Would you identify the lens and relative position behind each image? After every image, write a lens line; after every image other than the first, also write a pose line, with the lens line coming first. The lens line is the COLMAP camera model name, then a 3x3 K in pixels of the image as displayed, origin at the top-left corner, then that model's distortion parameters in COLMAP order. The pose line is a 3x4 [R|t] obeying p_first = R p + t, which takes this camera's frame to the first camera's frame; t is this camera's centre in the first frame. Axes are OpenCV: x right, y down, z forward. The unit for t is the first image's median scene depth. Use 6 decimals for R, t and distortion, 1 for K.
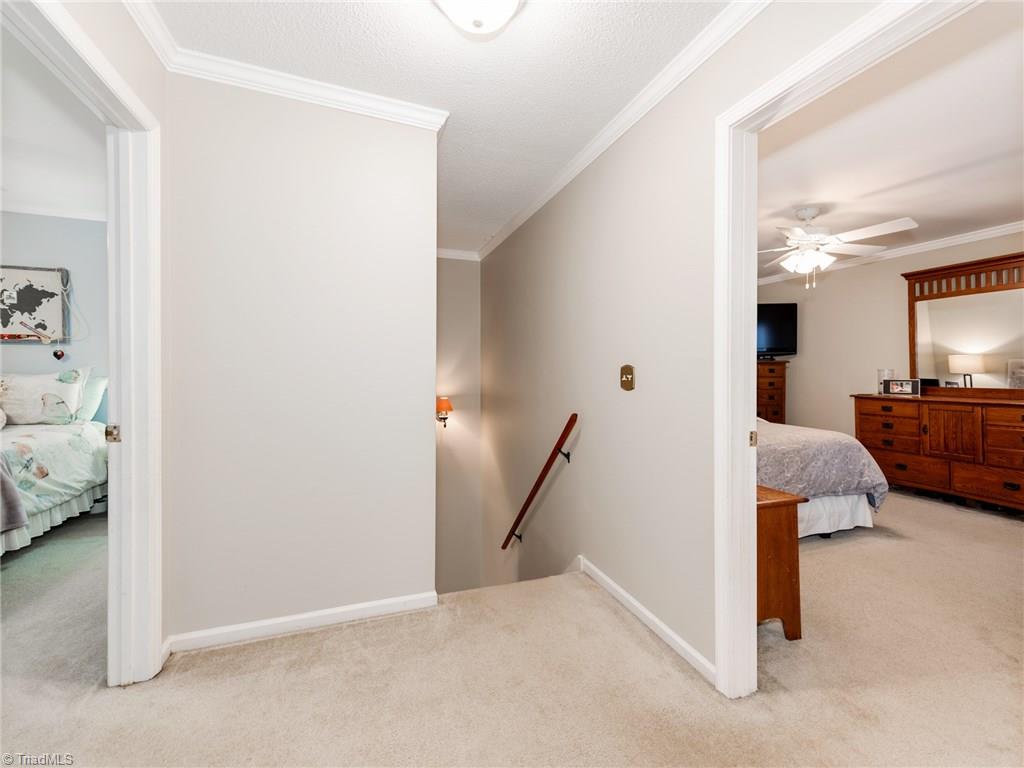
lens RADIAL K [[444.6, 0, 523.4], [0, 444.6, 371.1], [0, 0, 1]] dist [0.014460, -0.002610]
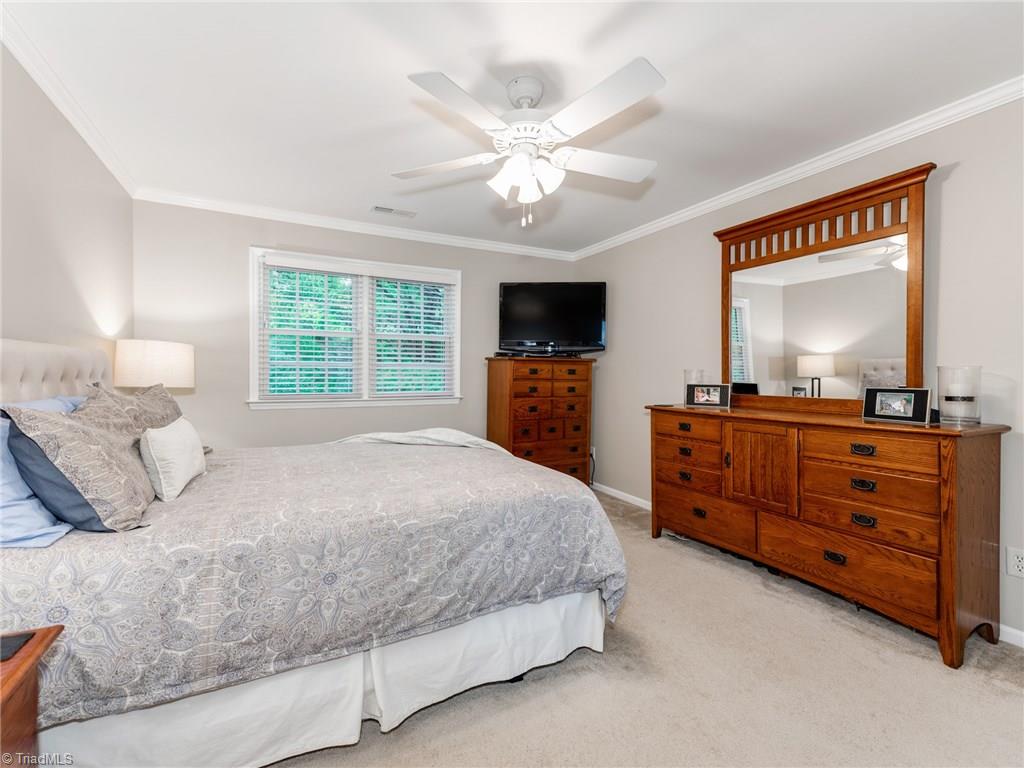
lens RADIAL K [[444.6, 0, 486.0], [0, 444.6, 384.4], [0, 0, 1]] dist [0.014460, -0.002610]
pose [[0.994269, 0.001495, 0.106900, 0.462284], [-0.003972, 0.999728, 0.022965, 0.004974], [-0.106837, -0.023258, 0.994005, 0.380266]]
